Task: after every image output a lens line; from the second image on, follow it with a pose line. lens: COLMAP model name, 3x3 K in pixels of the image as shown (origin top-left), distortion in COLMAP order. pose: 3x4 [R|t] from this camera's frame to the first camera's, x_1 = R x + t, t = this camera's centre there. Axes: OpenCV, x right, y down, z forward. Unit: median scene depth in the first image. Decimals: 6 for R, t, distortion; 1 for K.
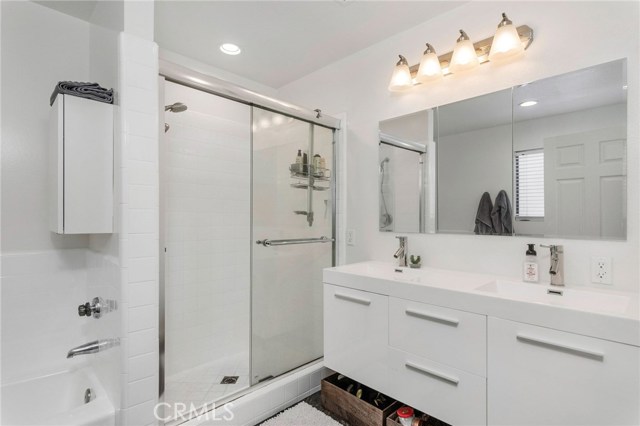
lens RADIAL K [[315.4, 0, 321.3], [0, 315.4, 216.4], [0, 0, 1]] dist [0.000925, -0.000412]
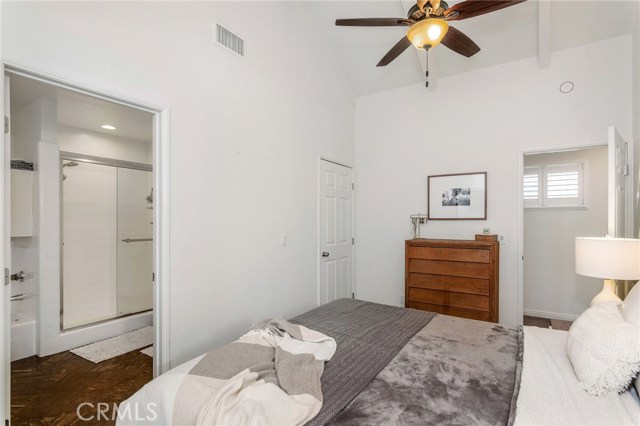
lens RADIAL K [[315.4, 0, 321.3], [0, 315.4, 216.4], [0, 0, 1]] dist [0.000925, -0.000412]
pose [[0.977180, 0.001003, 0.212411, 0.613547], [-0.001608, 0.999995, 0.002672, -0.073072], [-0.212408, -0.002952, 0.977177, -1.179822]]
